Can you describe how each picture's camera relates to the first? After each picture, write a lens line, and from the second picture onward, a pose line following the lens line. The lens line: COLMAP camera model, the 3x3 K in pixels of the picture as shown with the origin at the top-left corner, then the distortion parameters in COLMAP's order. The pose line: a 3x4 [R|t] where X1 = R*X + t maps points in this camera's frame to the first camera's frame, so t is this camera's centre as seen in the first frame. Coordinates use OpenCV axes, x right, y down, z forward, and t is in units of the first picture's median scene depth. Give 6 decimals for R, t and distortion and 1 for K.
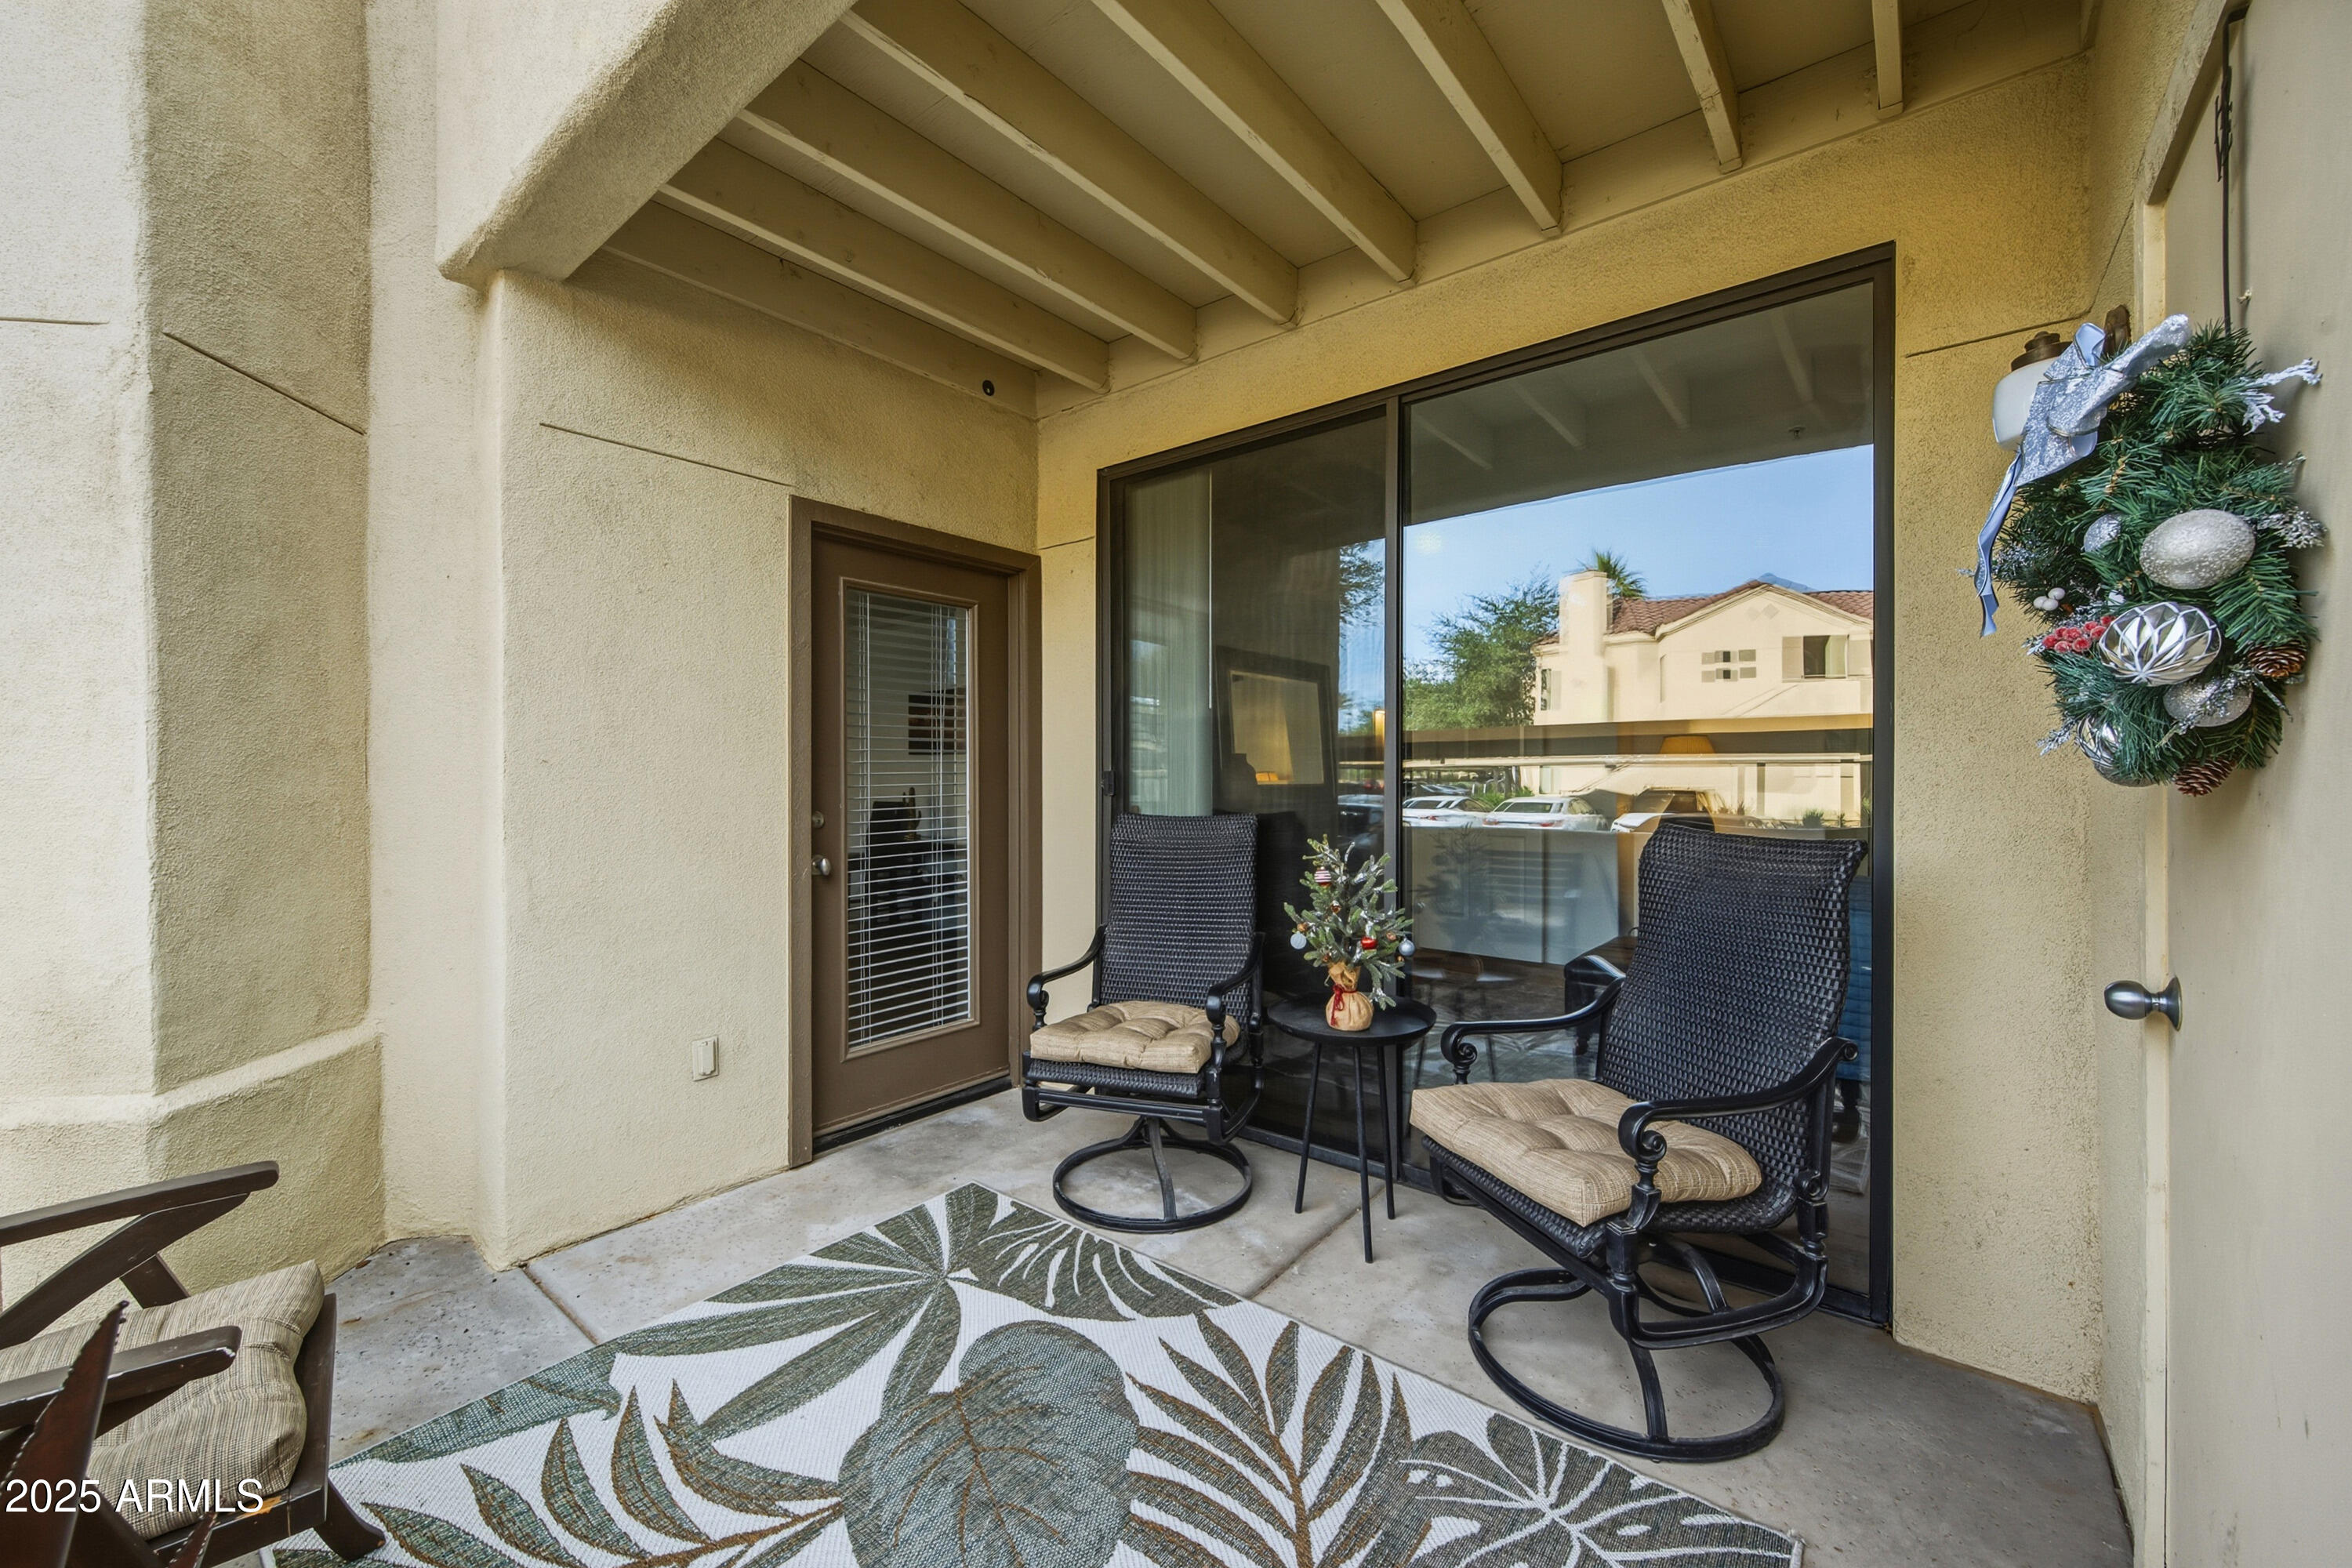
lens RADIAL K [[924.5, 0, 1178.5], [0, 924.5, 775.1], [0, 0, 1]] dist [0.000879, 0.000036]
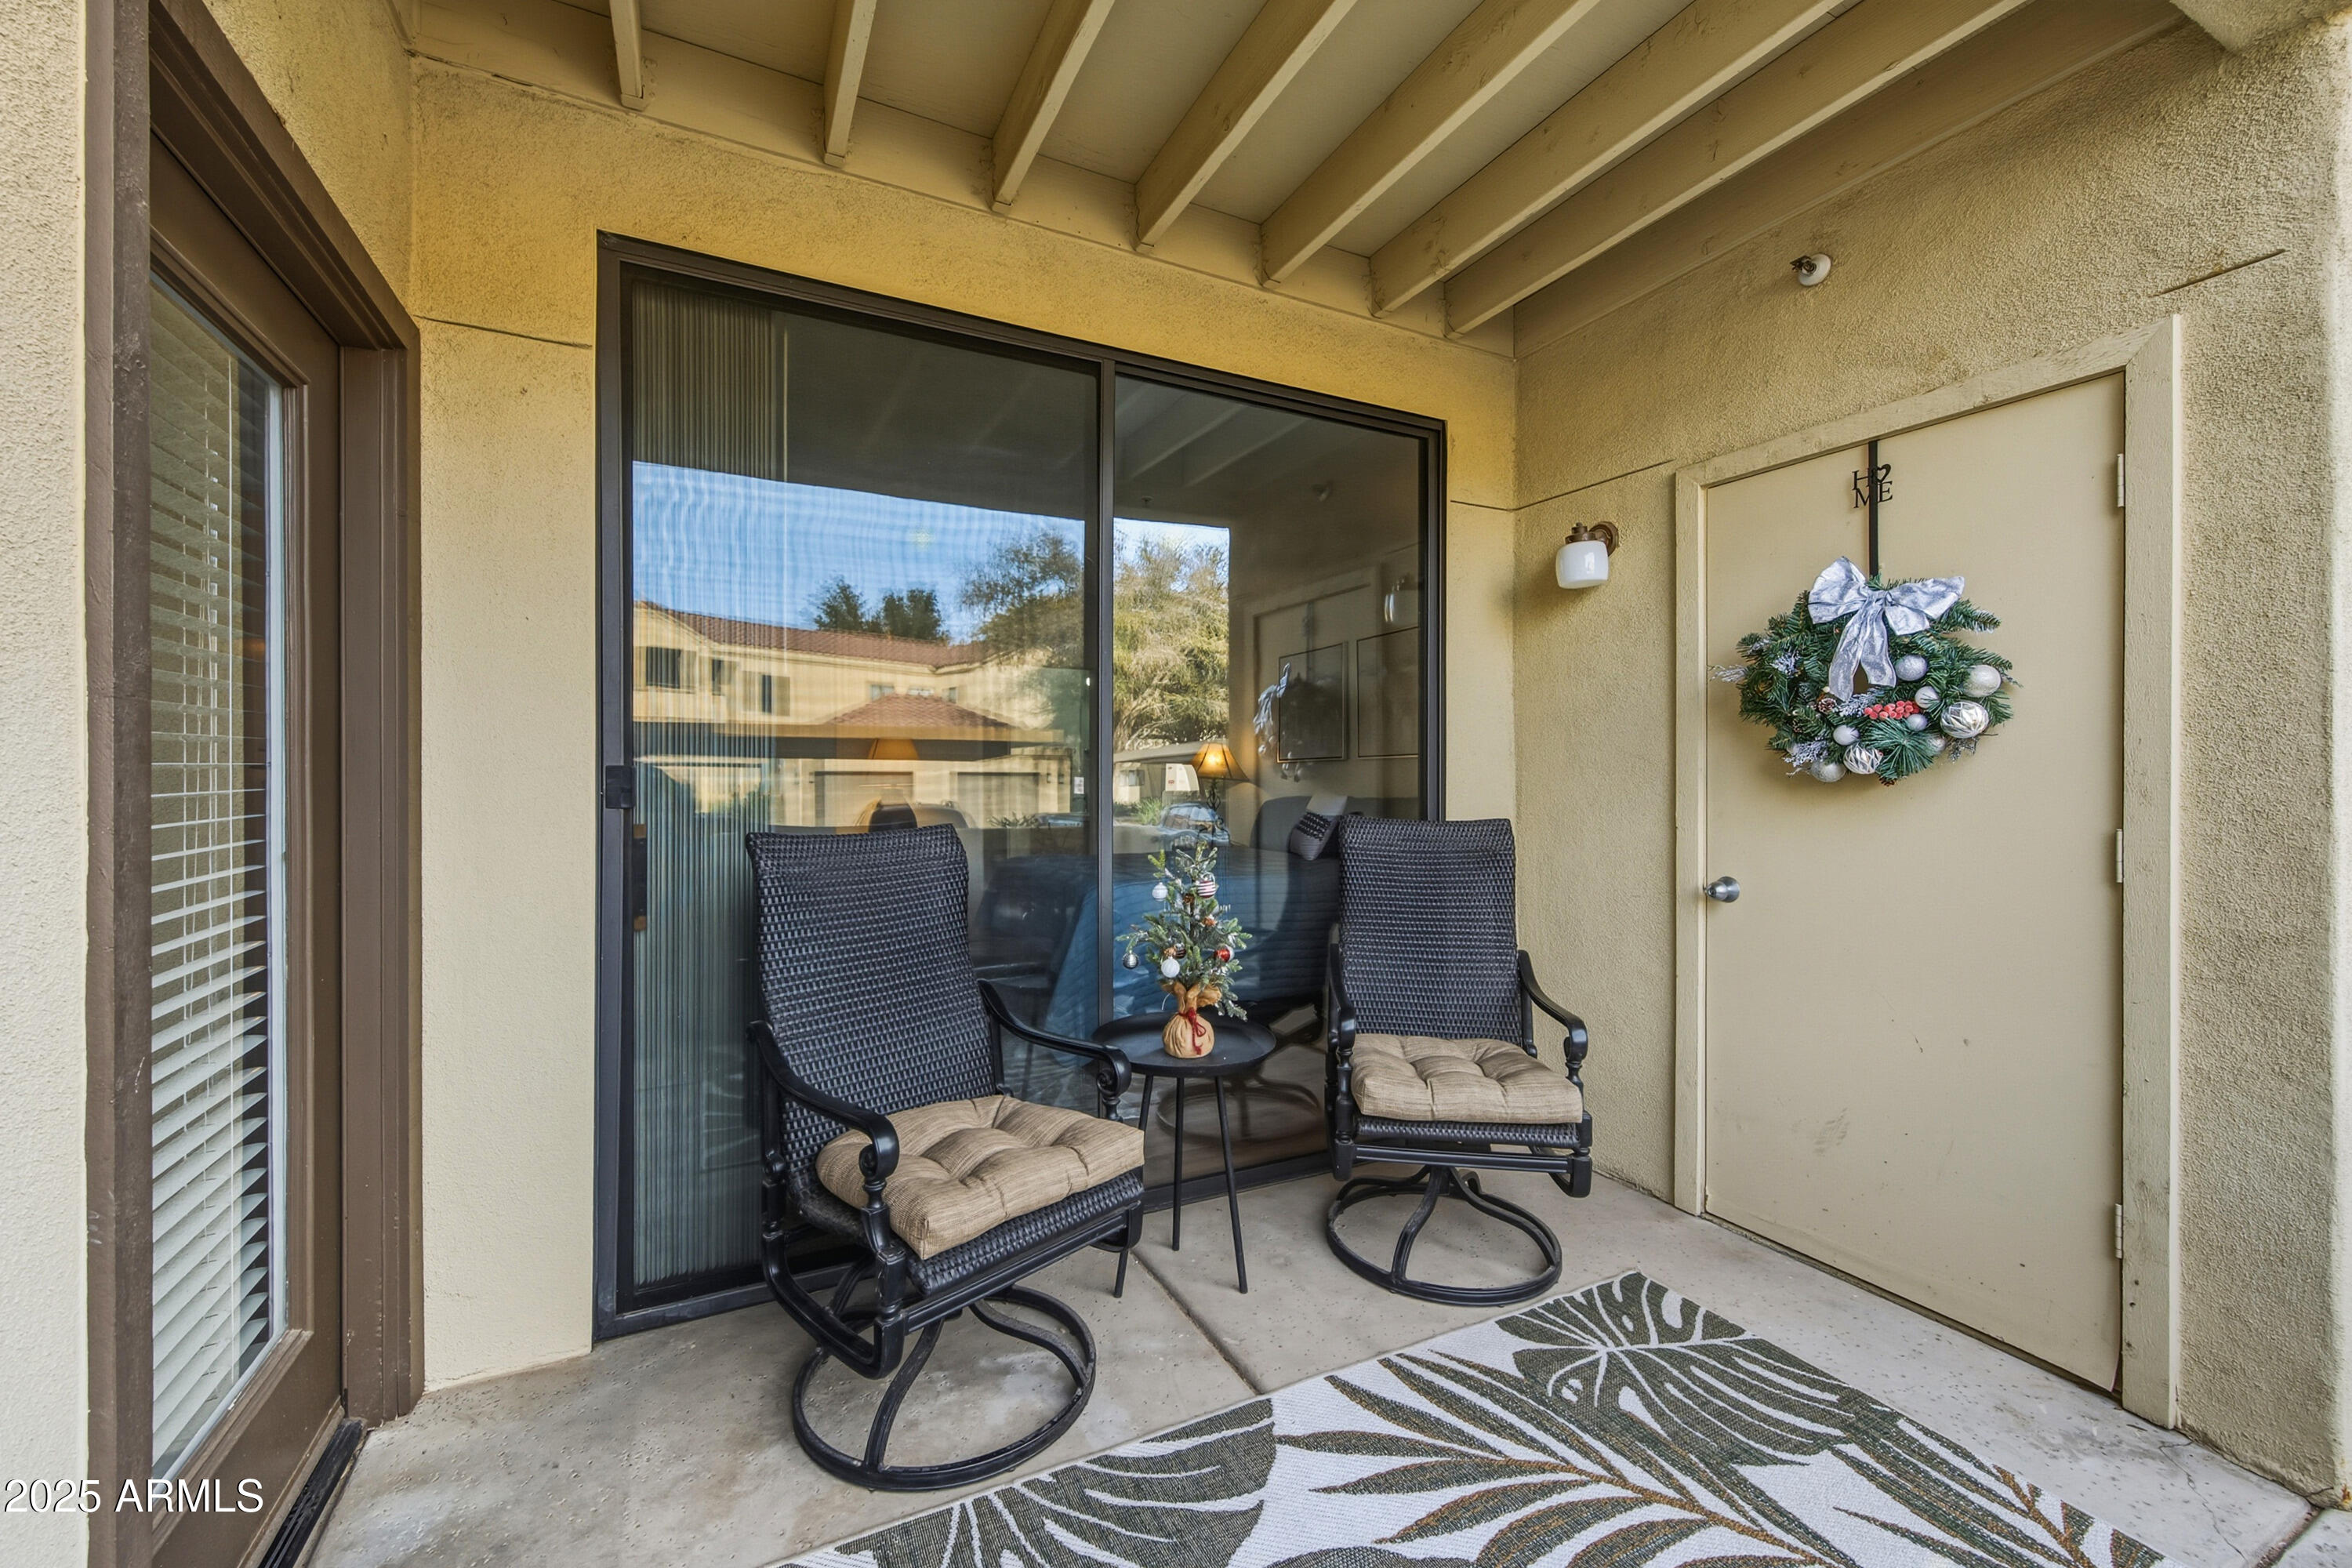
lens RADIAL K [[924.5, 0, 1157.8], [0, 924.5, 776.7], [0, 0, 1]] dist [0.000879, 0.000036]
pose [[0.423136, 0.001602, 0.906065, -0.840908], [-0.002125, 0.999997, -0.000776, 0.003380], [-0.906064, -0.001597, 0.423138, 0.838255]]
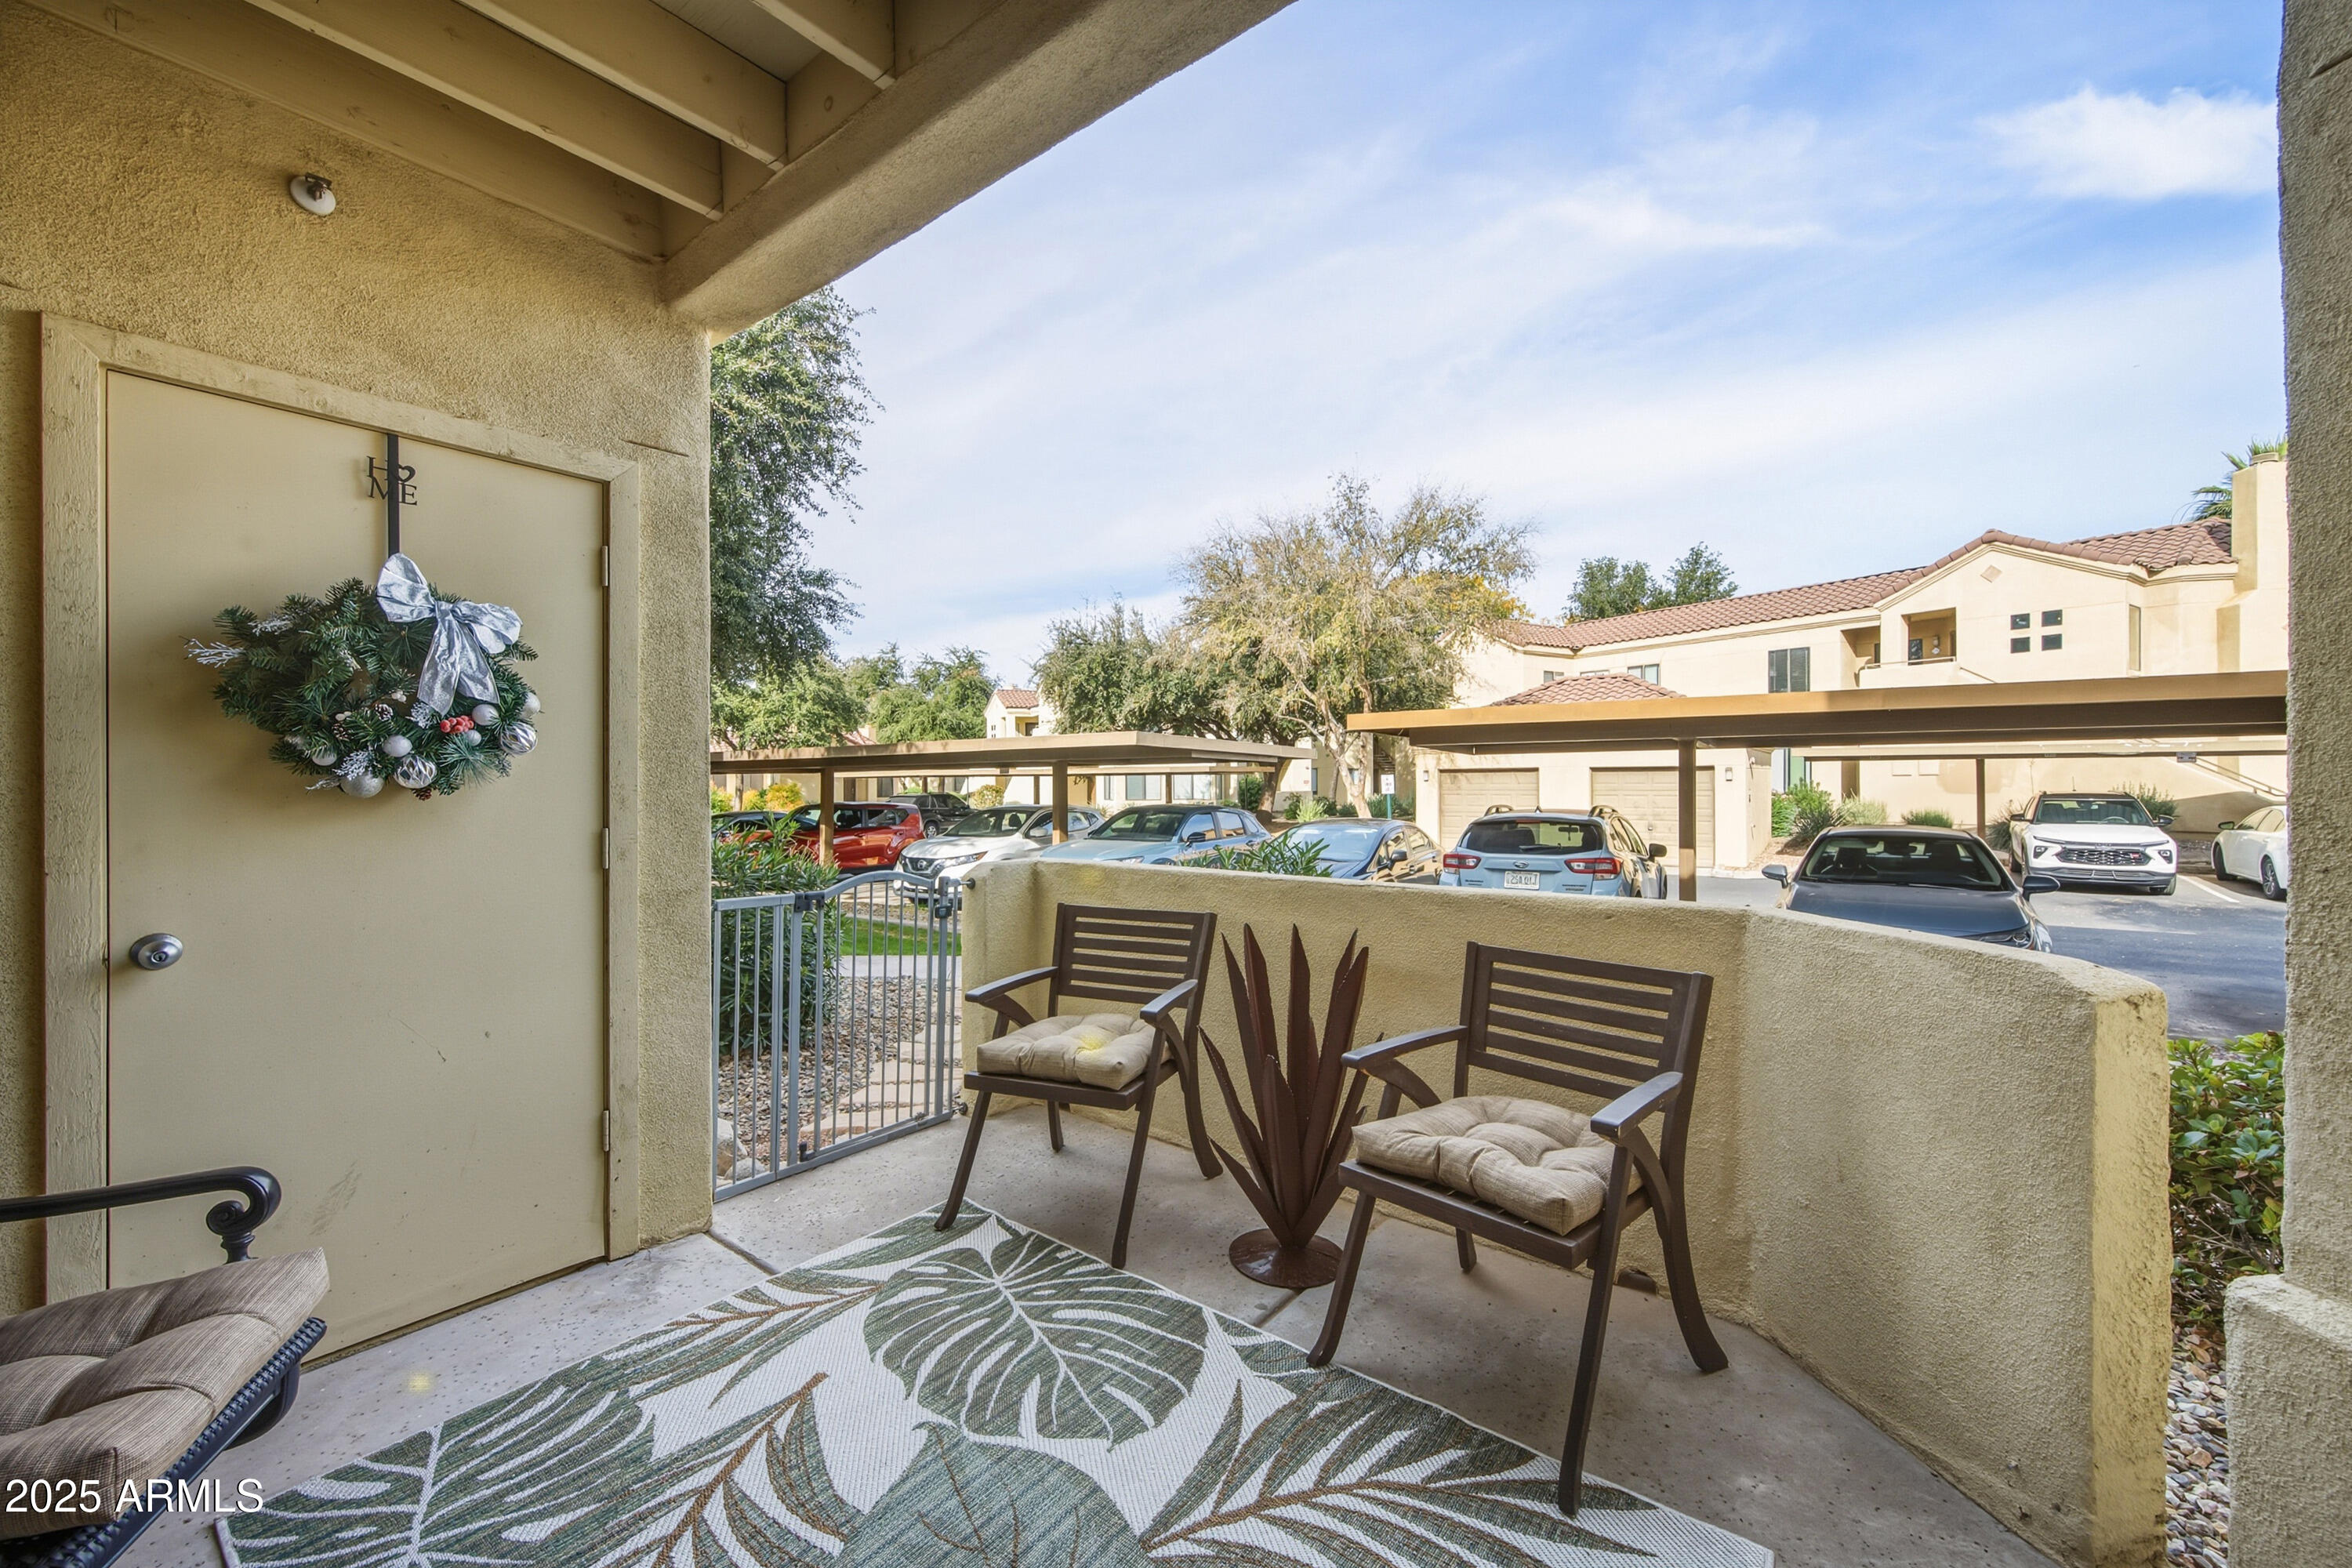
lens RADIAL K [[924.5, 0, 1178.7], [0, 924.5, 777.3], [0, 0, 1]] dist [0.000879, 0.000036]
pose [[-0.999850, 0.005225, -0.016525, -0.321079], [0.005262, 0.999984, -0.002238, -0.008066], [0.016513, -0.002325, -0.999861, 1.623575]]
